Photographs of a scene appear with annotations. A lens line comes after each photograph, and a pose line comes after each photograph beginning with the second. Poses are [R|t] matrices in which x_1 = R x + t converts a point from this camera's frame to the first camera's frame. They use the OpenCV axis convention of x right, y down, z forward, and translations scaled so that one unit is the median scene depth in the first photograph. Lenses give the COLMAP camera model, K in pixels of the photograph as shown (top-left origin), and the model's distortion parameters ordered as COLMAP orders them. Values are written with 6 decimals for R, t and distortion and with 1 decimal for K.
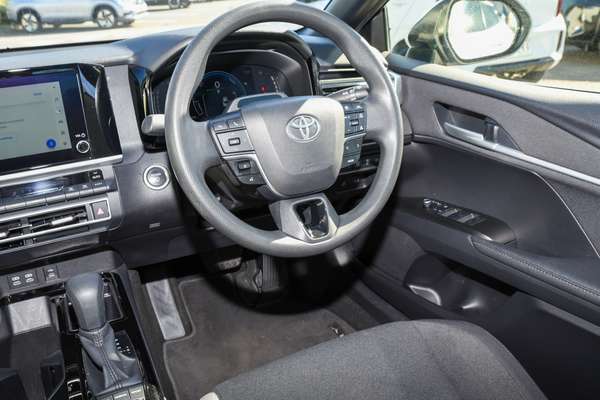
lens RADIAL K [[499.5, 0, 300.0], [0, 499.5, 200.0], [0, 0, 1]] dist [-0.055900, 0.006889]
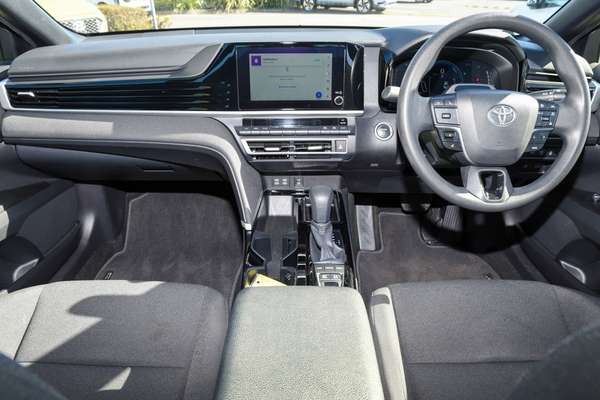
lens RADIAL K [[444.1, 0, 300.0], [0, 444.1, 200.0], [0, 0, 1]] dist [-0.152759, 0.140427]
pose [[0.890544, 0.241289, -0.385630, 0.023493], [-0.210662, 0.970103, 0.120507, 0.042080], [0.403178, -0.026080, 0.914750, -0.224593]]
